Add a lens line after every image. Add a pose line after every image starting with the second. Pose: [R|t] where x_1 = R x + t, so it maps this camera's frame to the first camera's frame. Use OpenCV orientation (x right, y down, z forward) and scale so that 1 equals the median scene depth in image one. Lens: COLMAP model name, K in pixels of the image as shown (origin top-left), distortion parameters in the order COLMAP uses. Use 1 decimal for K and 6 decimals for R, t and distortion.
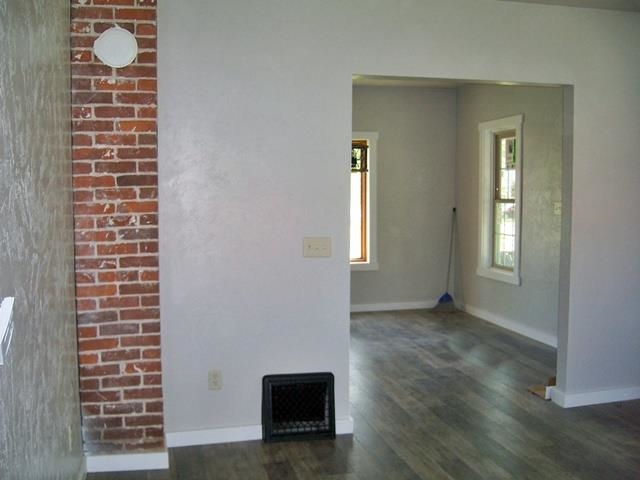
lens RADIAL K [[677.5, 0, 316.9], [0, 677.5, 257.7], [0, 0, 1]] dist [-0.168522, 0.101984]
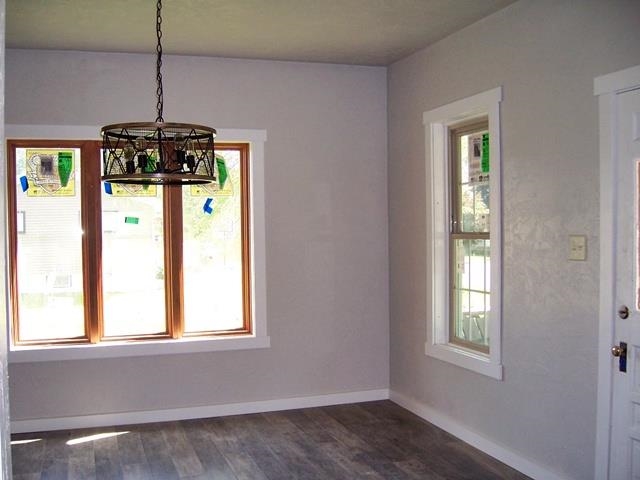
lens RADIAL K [[677.5, 0, 316.9], [0, 677.5, 257.7], [0, 0, 1]] dist [-0.168522, 0.101984]
pose [[0.994985, -0.012286, 0.099263, 0.080487], [0.017425, 0.998543, -0.051074, -0.035384], [-0.098491, 0.052548, 0.993750, 0.402625]]
